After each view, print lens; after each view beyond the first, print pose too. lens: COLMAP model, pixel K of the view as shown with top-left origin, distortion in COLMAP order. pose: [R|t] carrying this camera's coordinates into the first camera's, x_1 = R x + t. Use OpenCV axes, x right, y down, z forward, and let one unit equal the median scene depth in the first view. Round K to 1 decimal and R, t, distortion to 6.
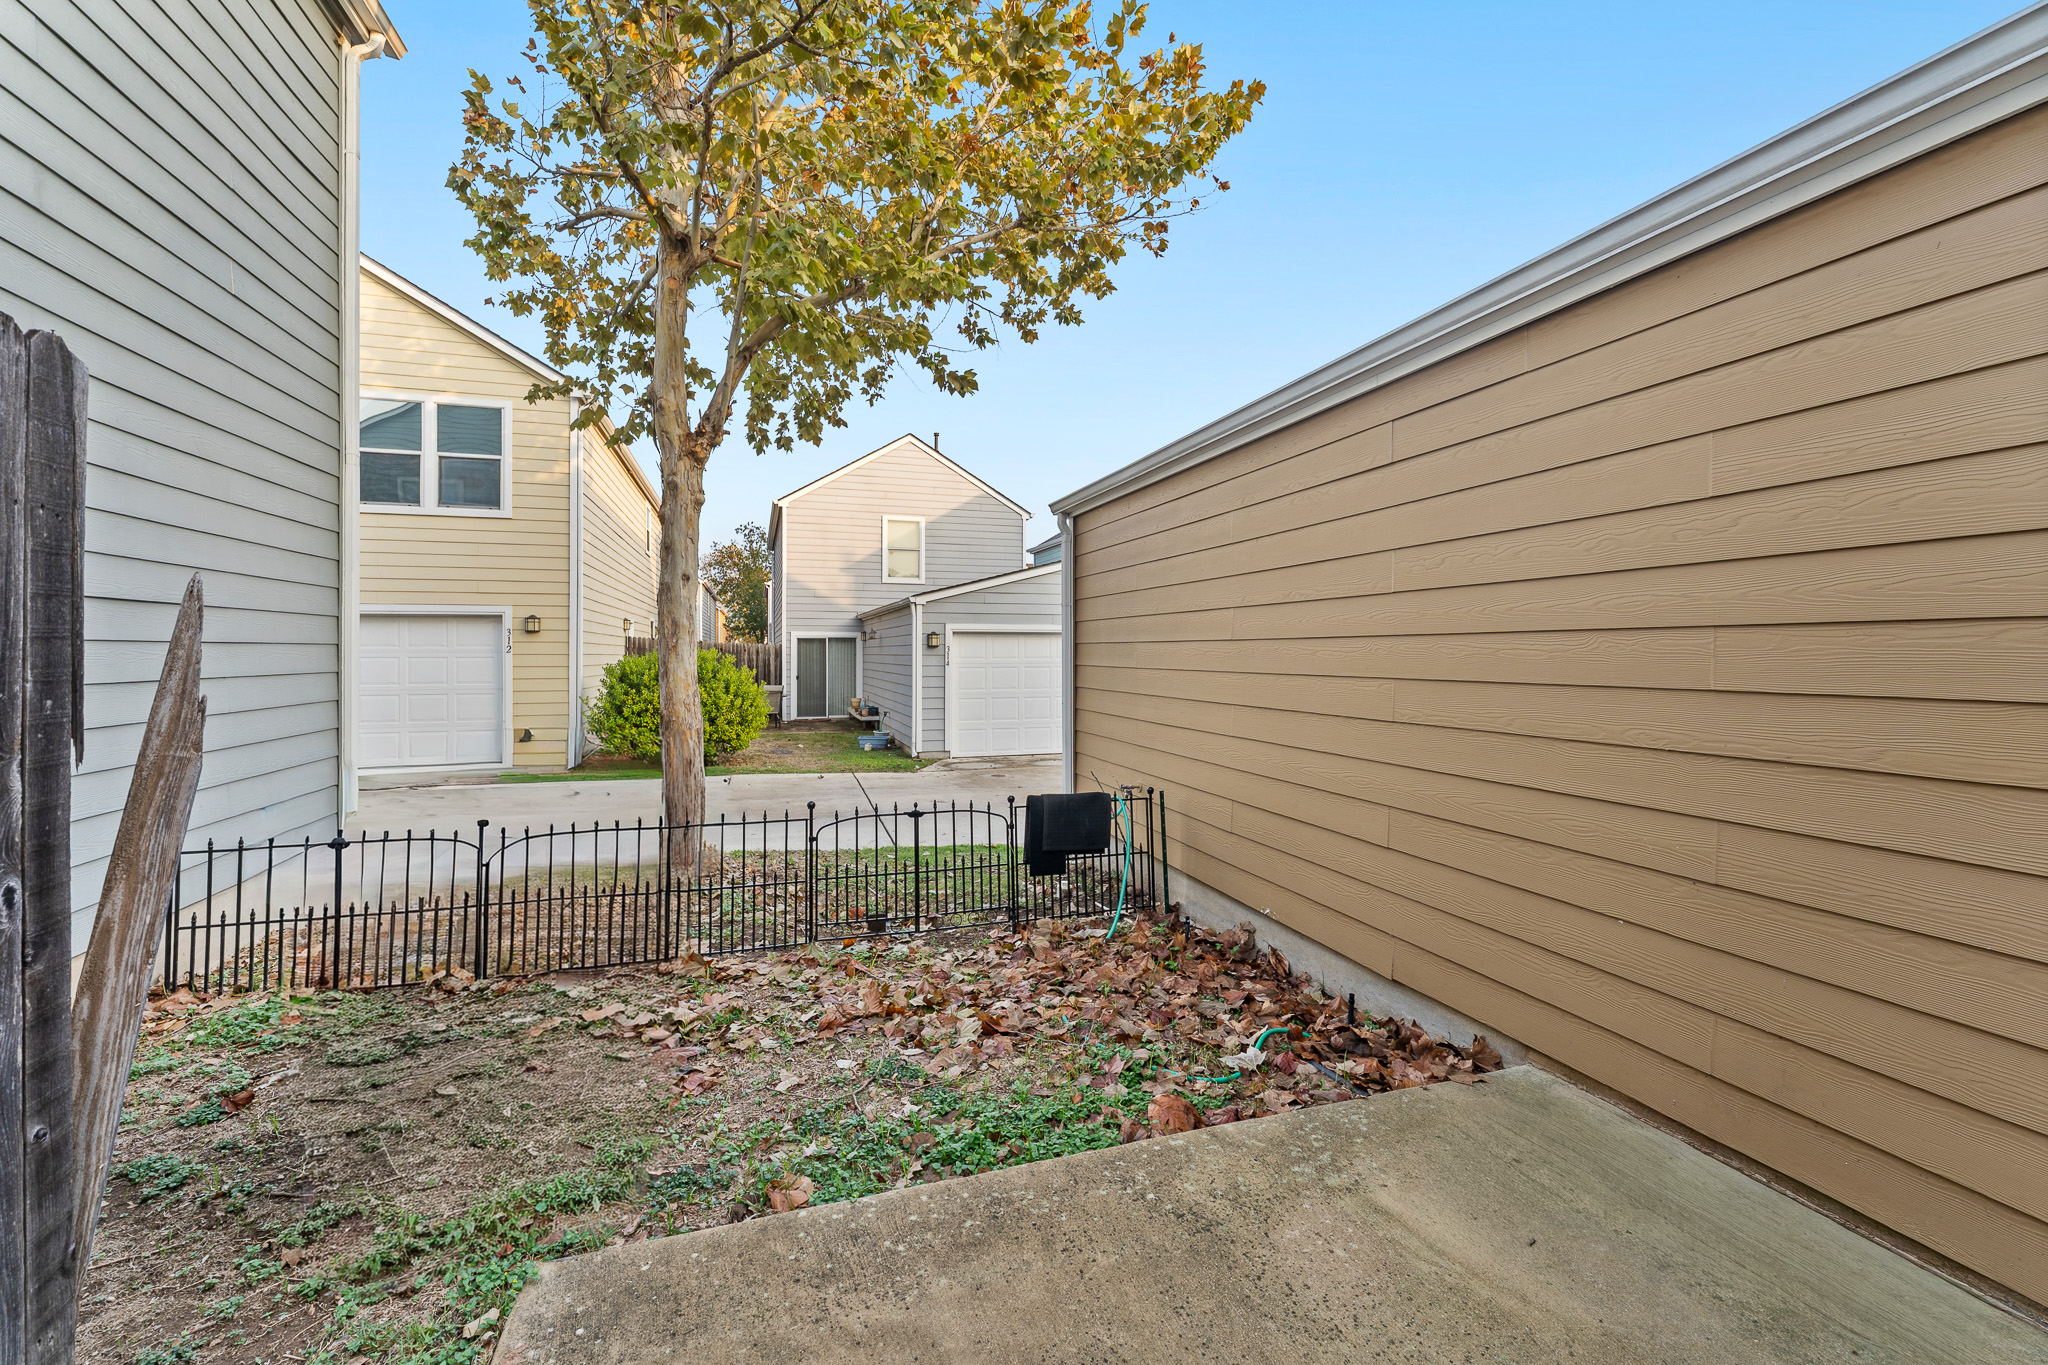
lens RADIAL K [[837.6, 0, 1012.0], [0, 837.6, 652.9], [0, 0, 1]] dist [-0.002986, -0.000044]
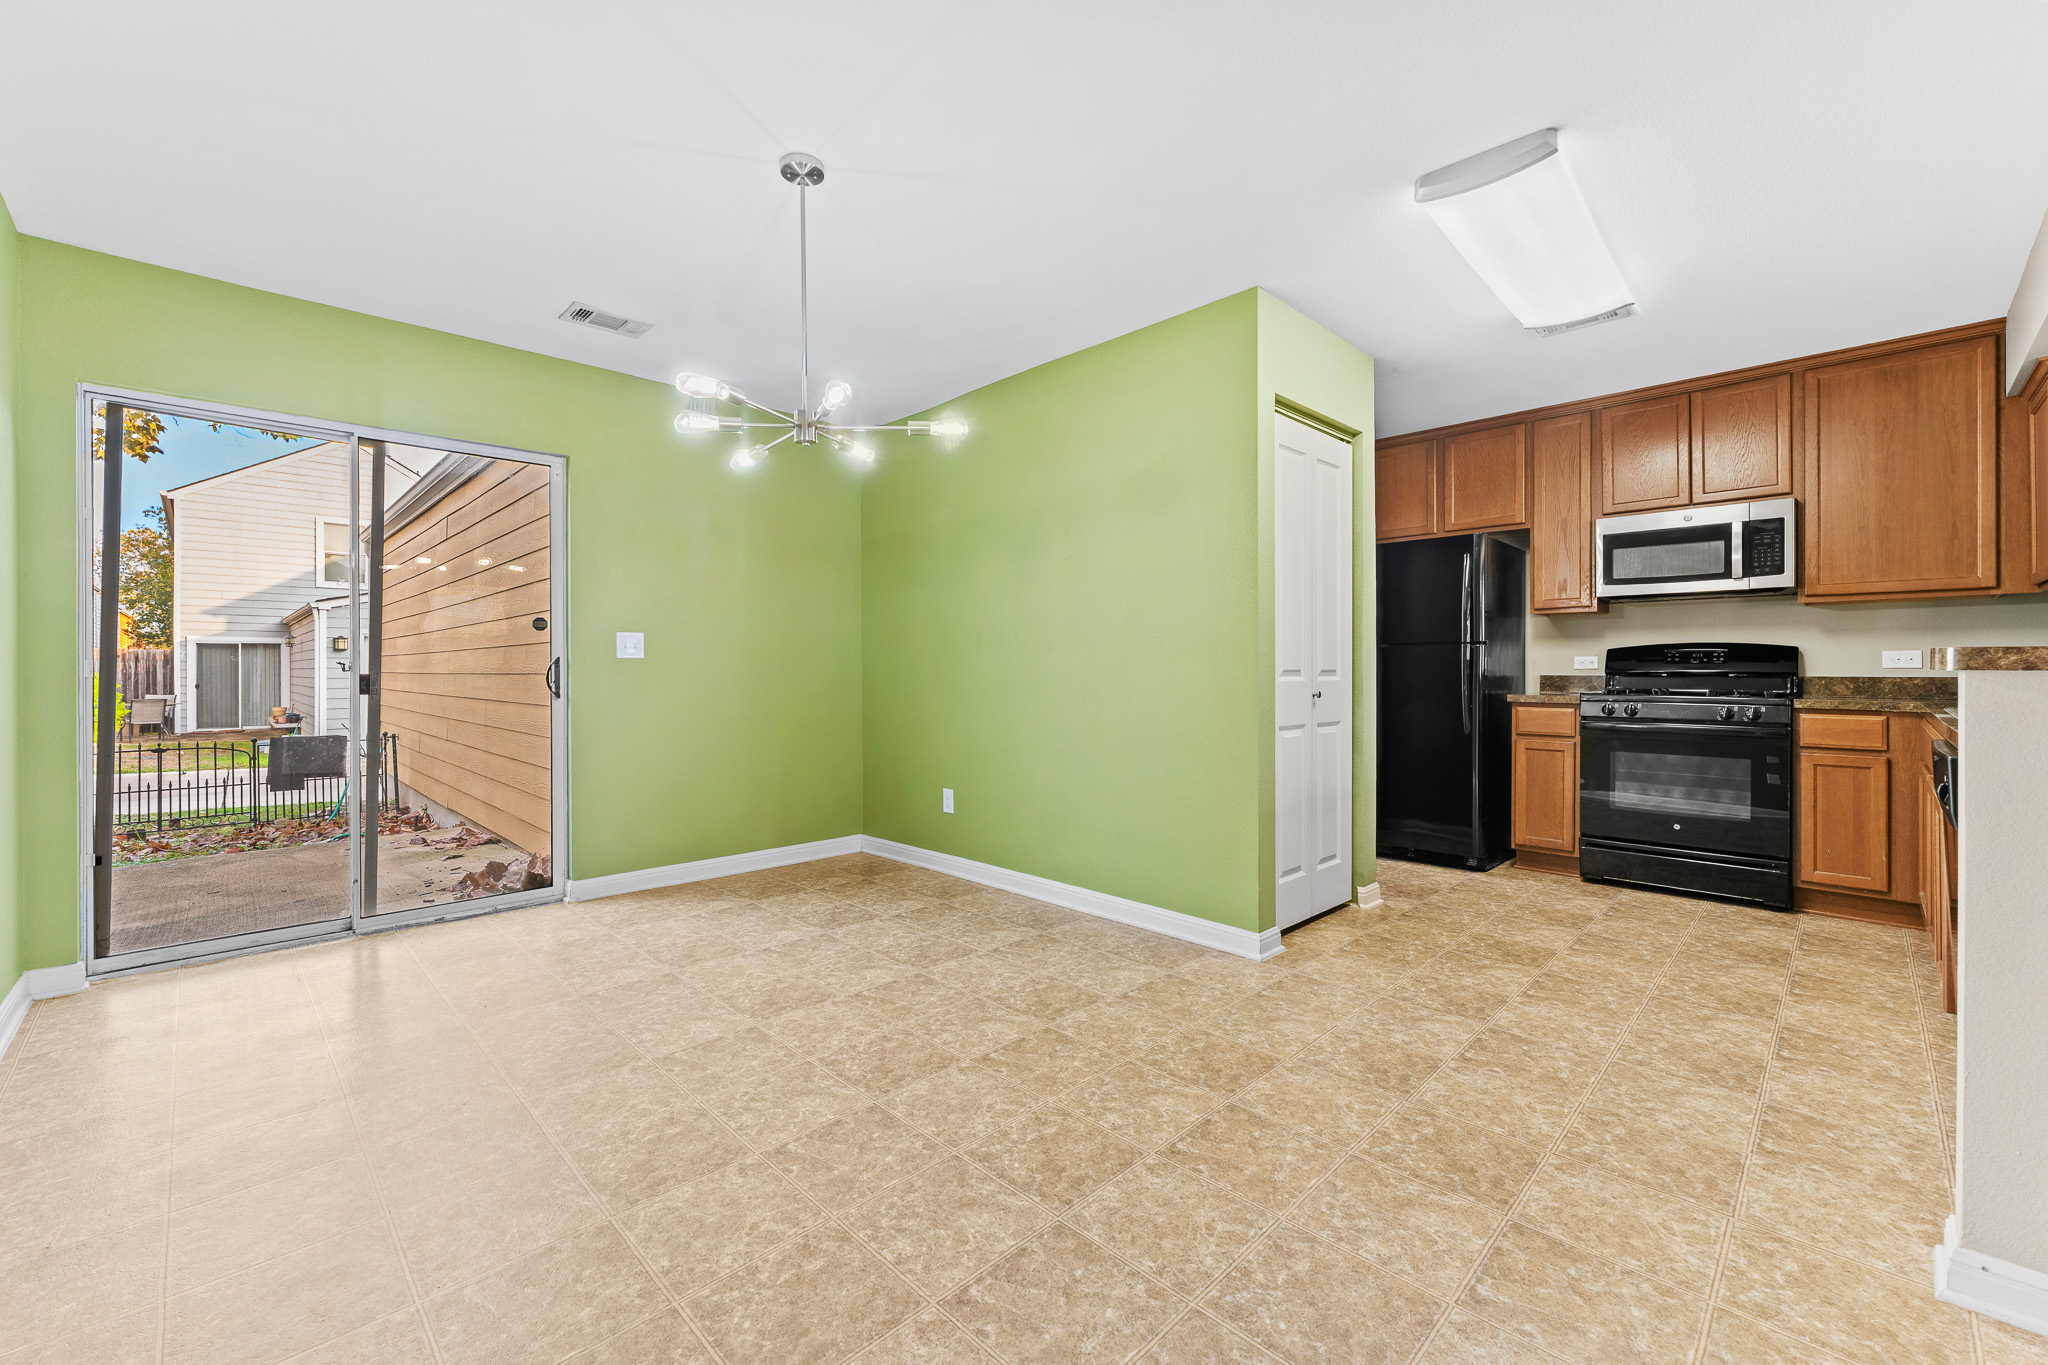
lens RADIAL K [[837.6, 0, 1013.7], [0, 837.6, 669.1], [0, 0, 1]] dist [-0.002986, -0.000044]
pose [[0.891456, -0.002101, 0.453101, 0.128477], [0.002305, 0.999997, 0.000102, 0.012642], [-0.453100, 0.000954, 0.891459, -0.225391]]
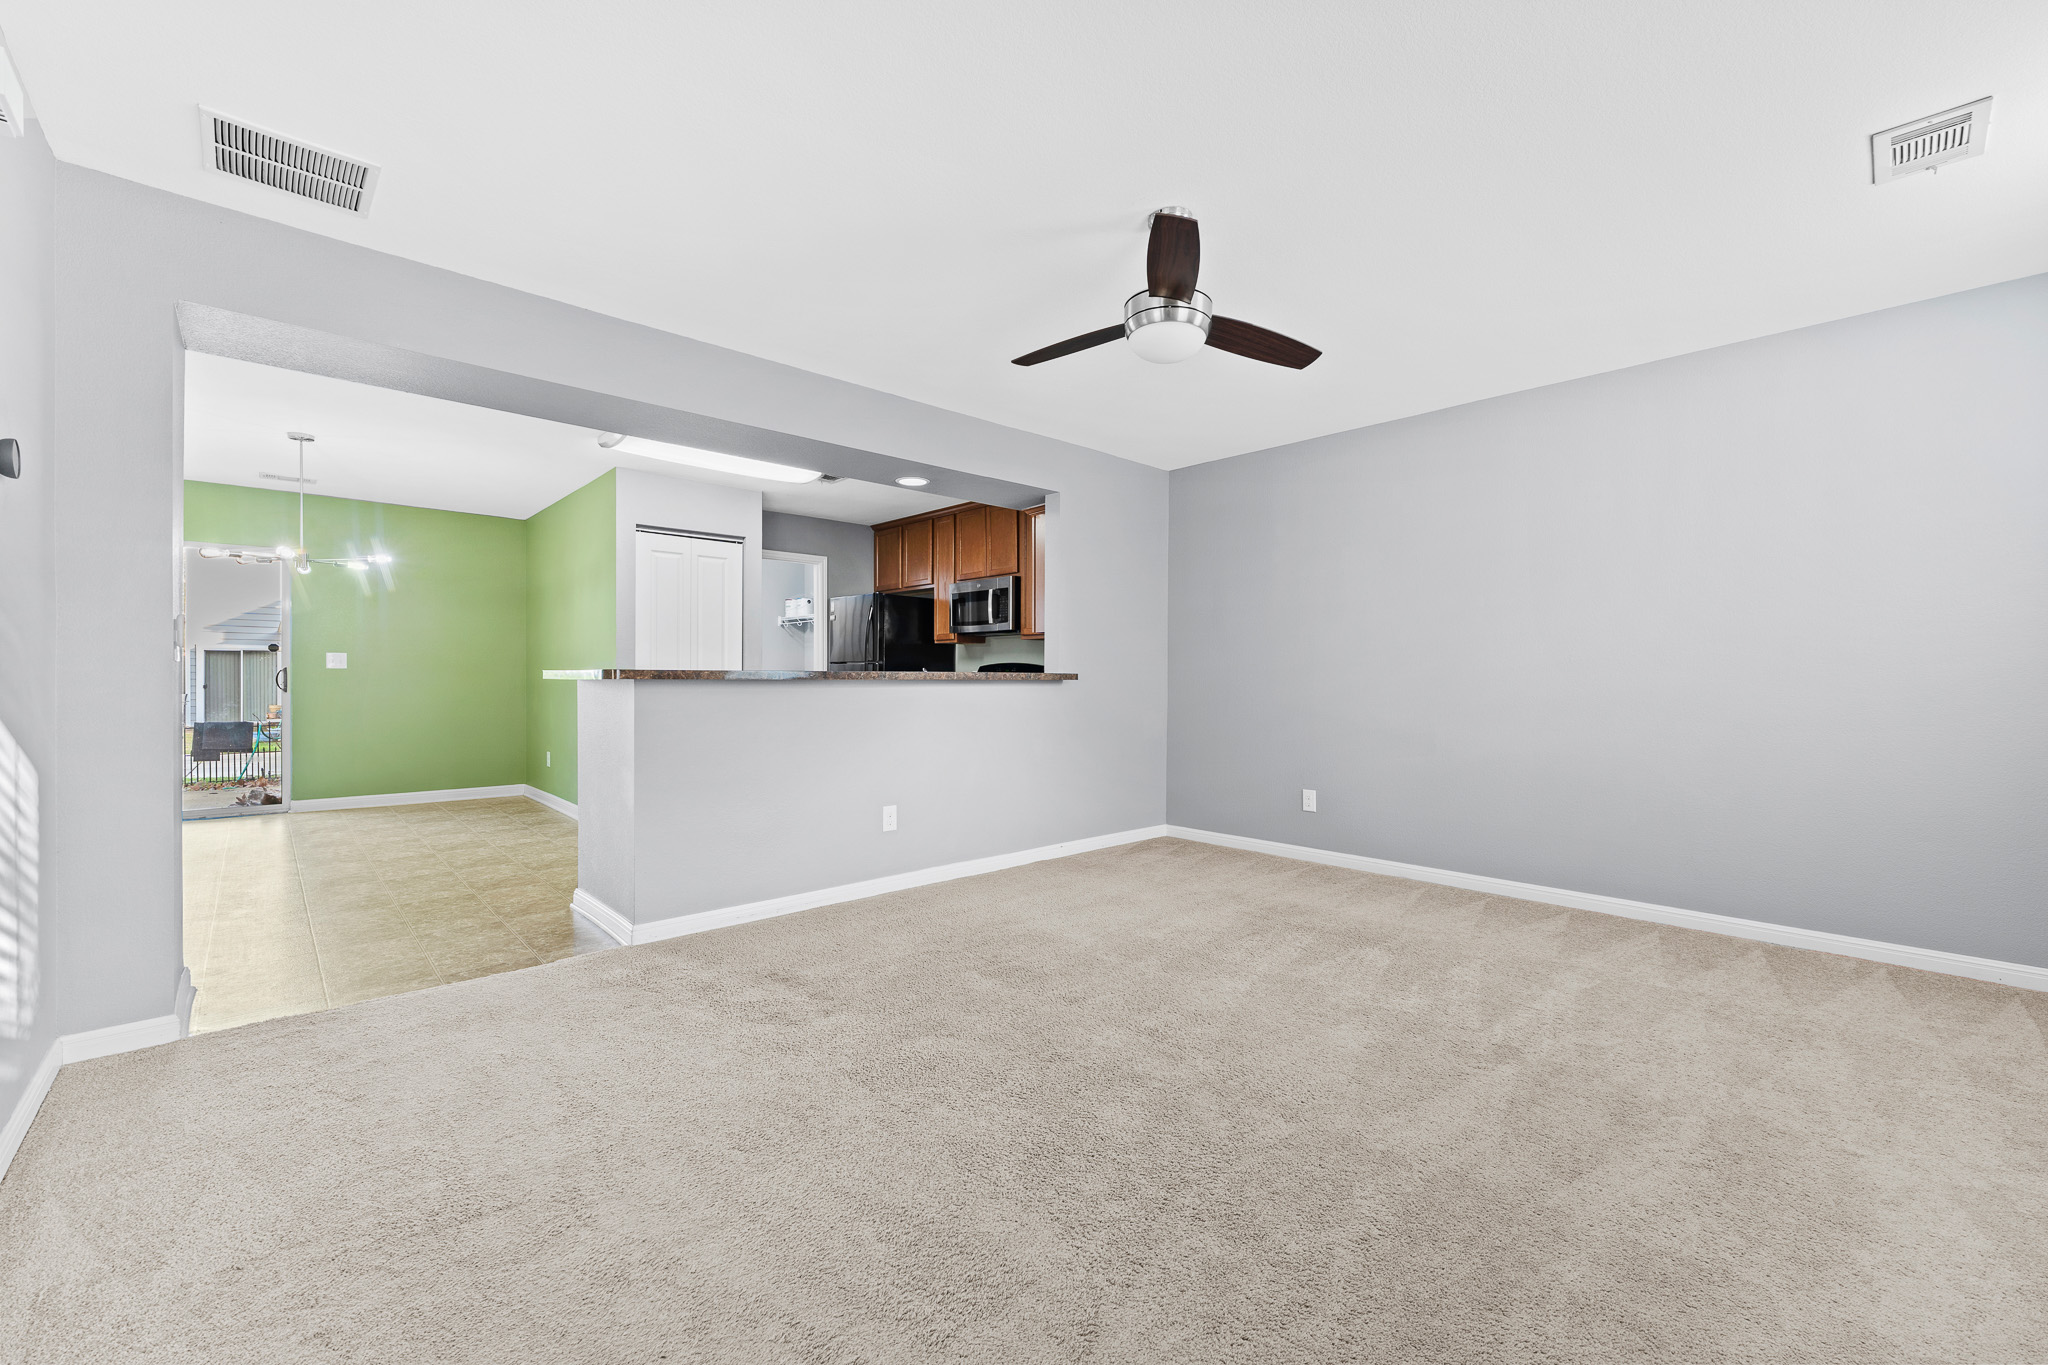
lens RADIAL K [[837.6, 0, 1009.6], [0, 837.6, 673.8], [0, 0, 1]] dist [-0.002986, -0.000044]
pose [[0.906839, 0.006352, 0.421429, 0.239108], [-0.005103, 0.999979, -0.004092, 0.012123], [-0.421446, 0.001560, 0.906852, -0.418384]]
